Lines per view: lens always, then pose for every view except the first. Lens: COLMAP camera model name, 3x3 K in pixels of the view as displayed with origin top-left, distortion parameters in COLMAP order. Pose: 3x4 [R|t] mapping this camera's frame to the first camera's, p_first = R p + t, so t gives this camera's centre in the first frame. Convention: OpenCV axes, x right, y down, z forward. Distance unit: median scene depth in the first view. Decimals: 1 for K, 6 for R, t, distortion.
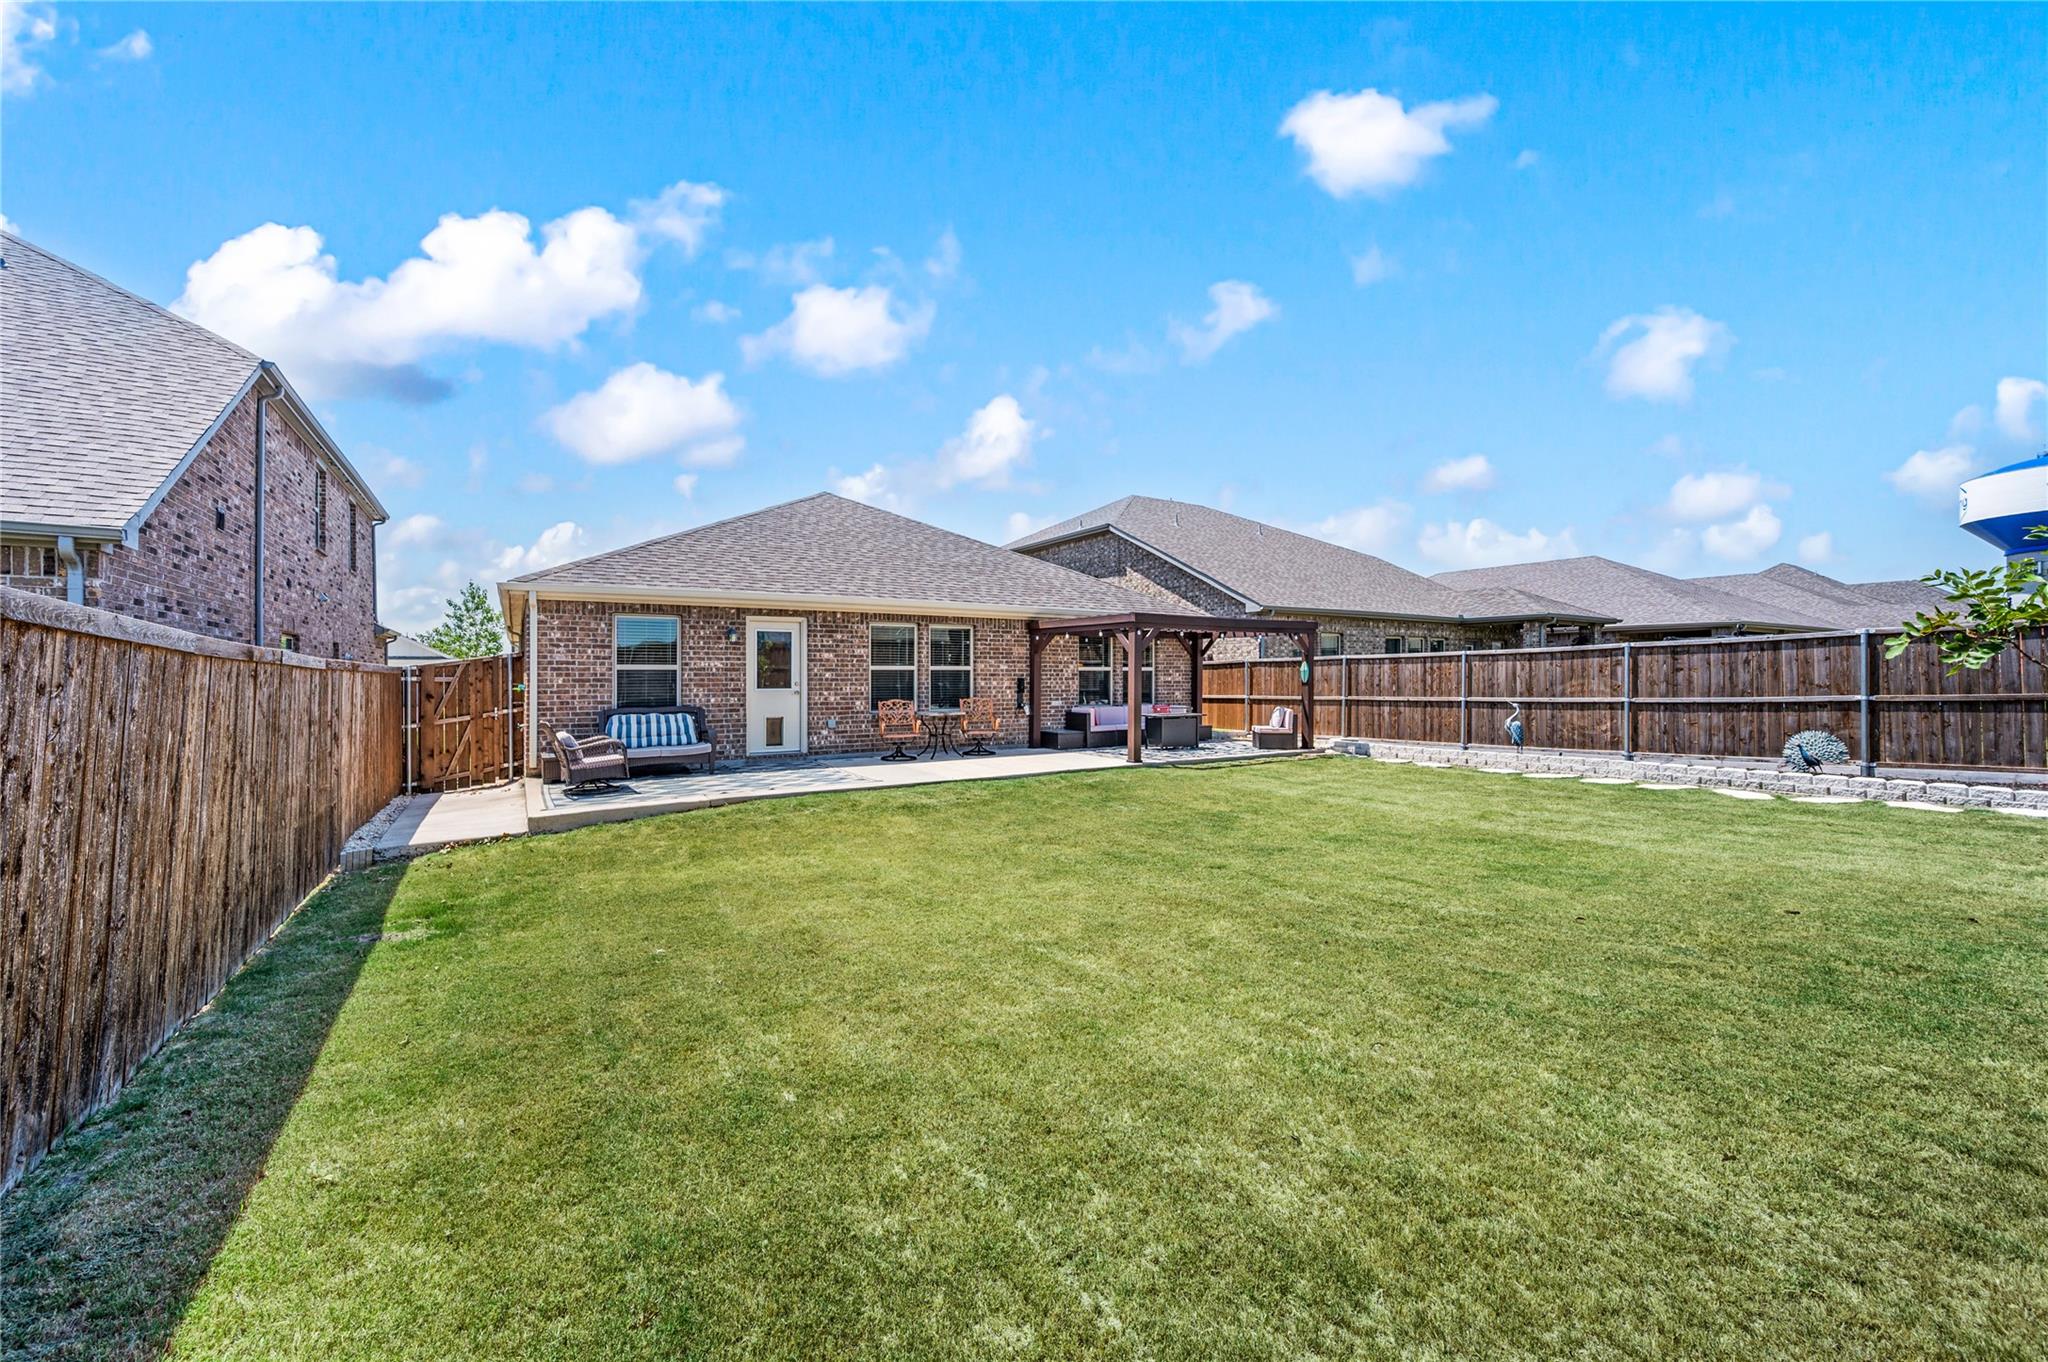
lens RADIAL K [[810.9, 0, 1017.4], [0, 810.9, 671.1], [0, 0, 1]] dist [0.000099, 0.000120]
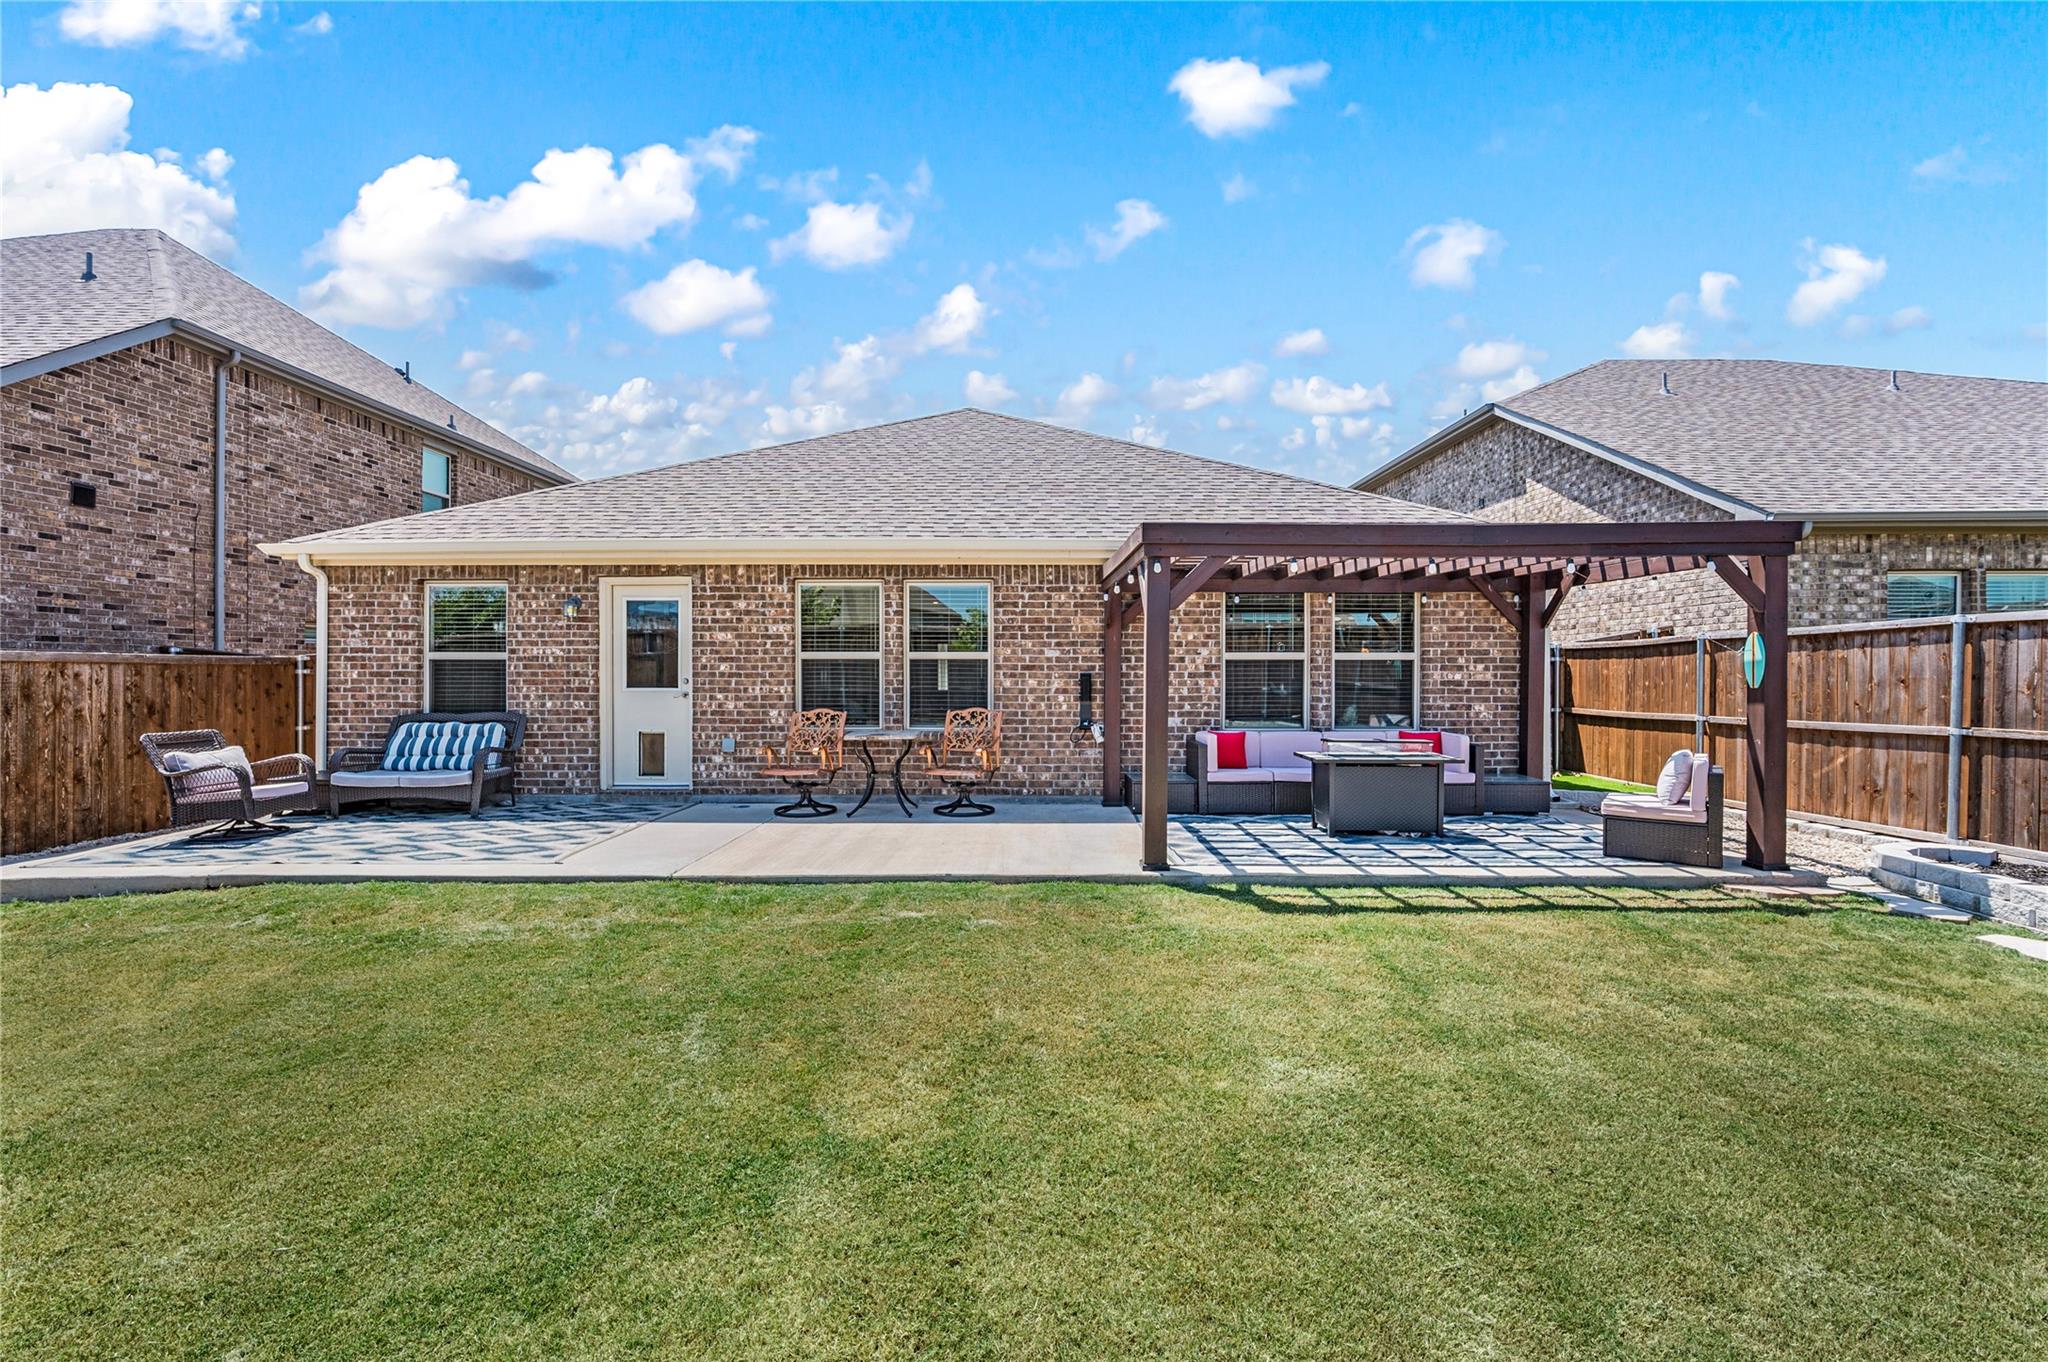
lens RADIAL K [[906.1, 0, 1024.0], [0, 906.1, 681.0], [0, 0, 1]] dist [0.000526, 0.000342]
pose [[0.842235, 0.007426, -0.539060, 0.310455], [0.000770, 0.999888, 0.014977, 0.004649], [0.539111, -0.013030, 0.842134, 0.494975]]
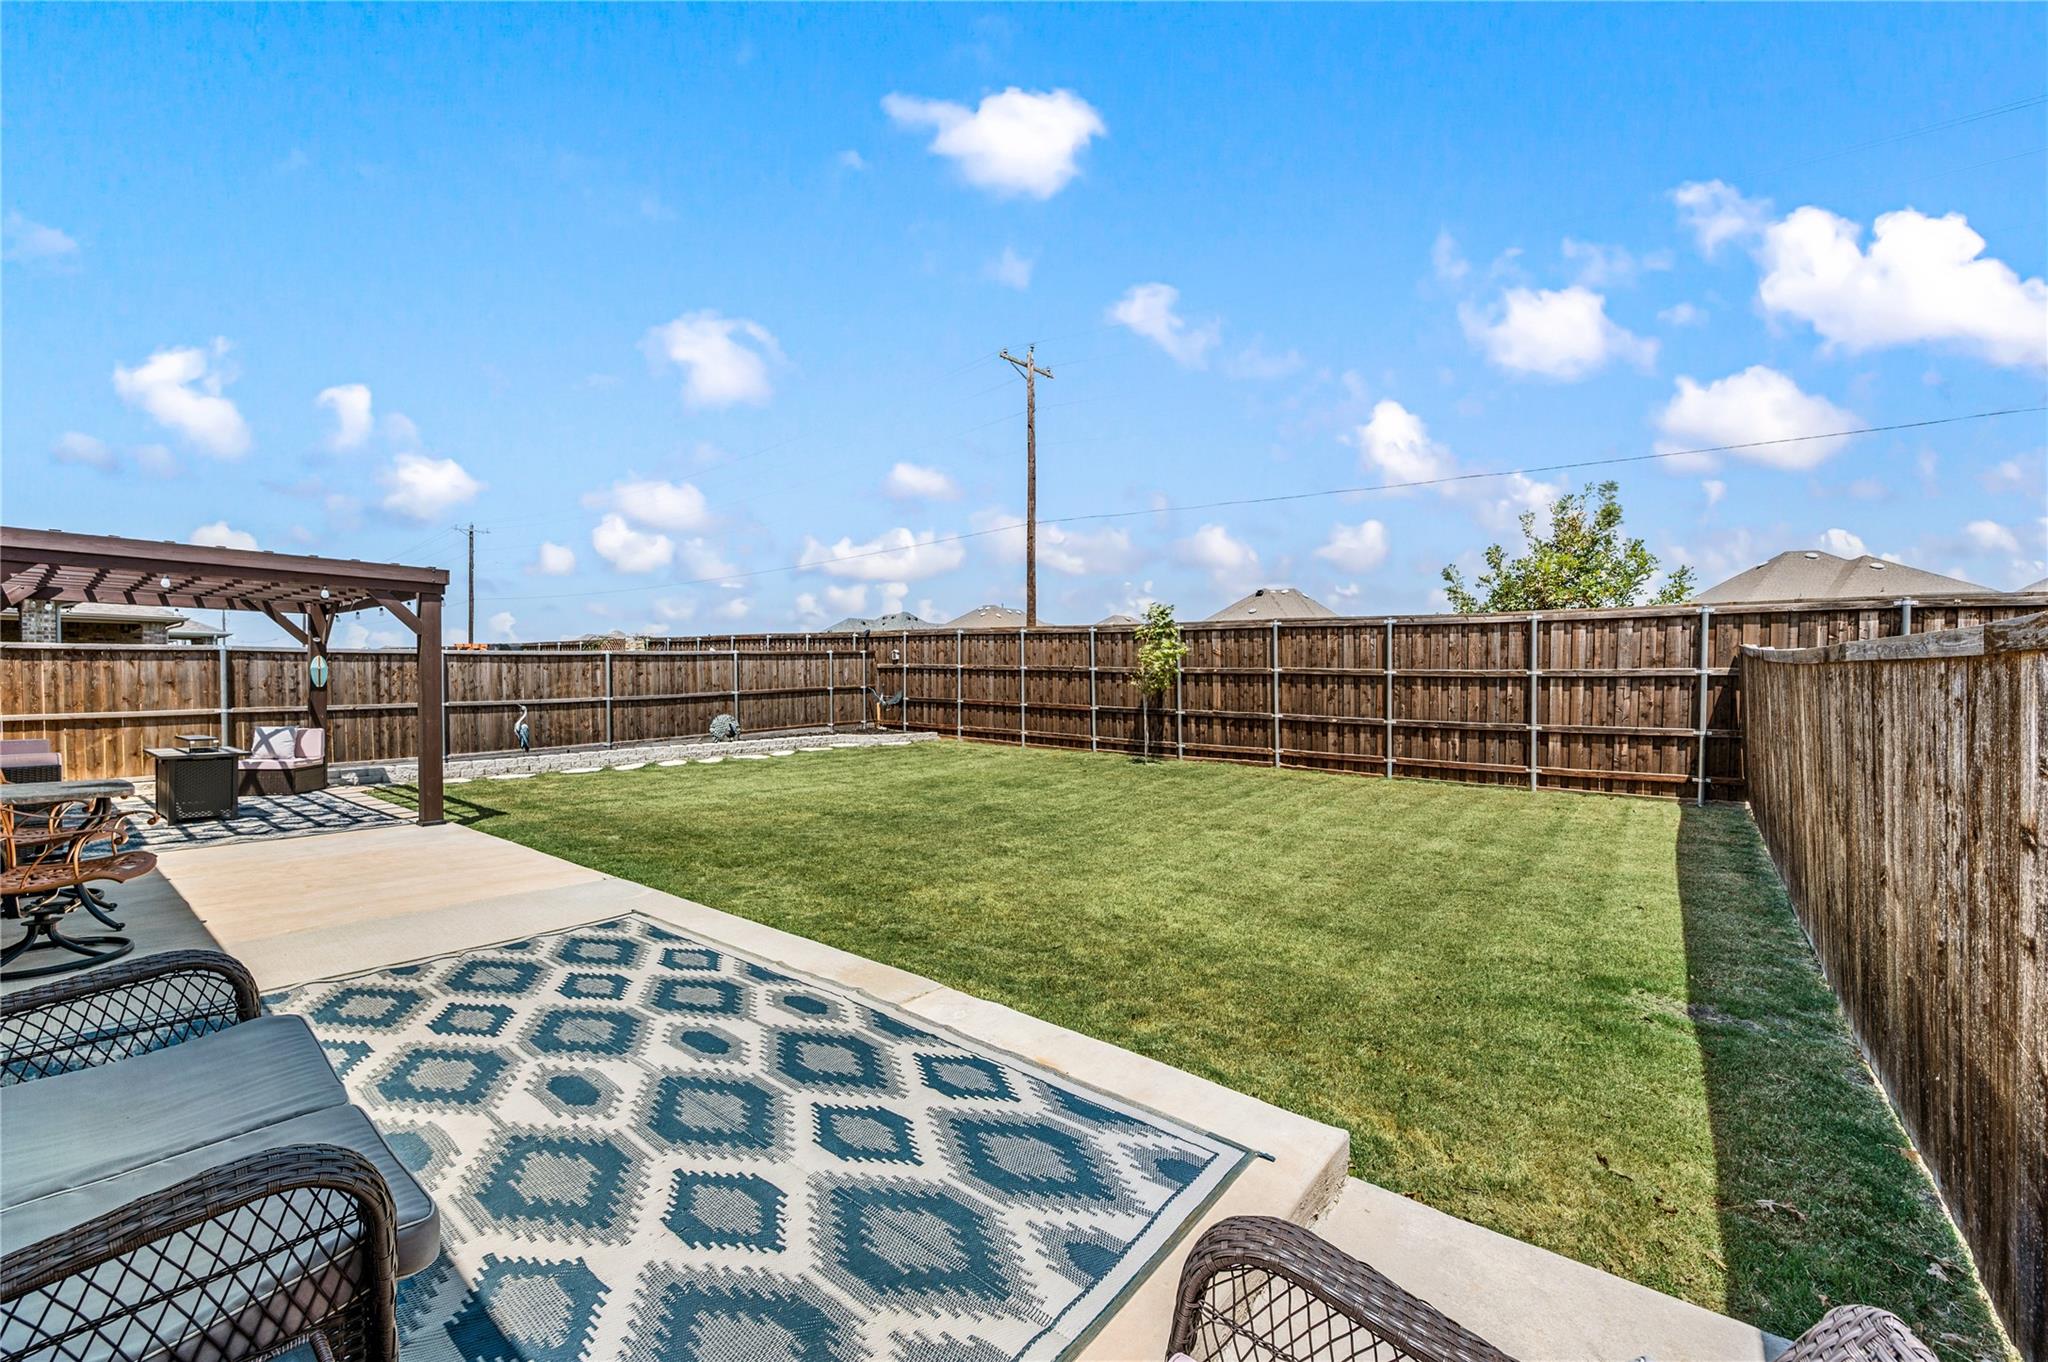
lens RADIAL K [[810.9, 0, 1017.4], [0, 810.9, 671.1], [0, 0, 1]] dist [0.000099, 0.000120]
pose [[-0.324663, 0.022325, 0.945566, -0.483056], [0.001551, 0.999733, -0.023071, 0.020044], [-0.945828, -0.006024, -0.324611, 0.701677]]
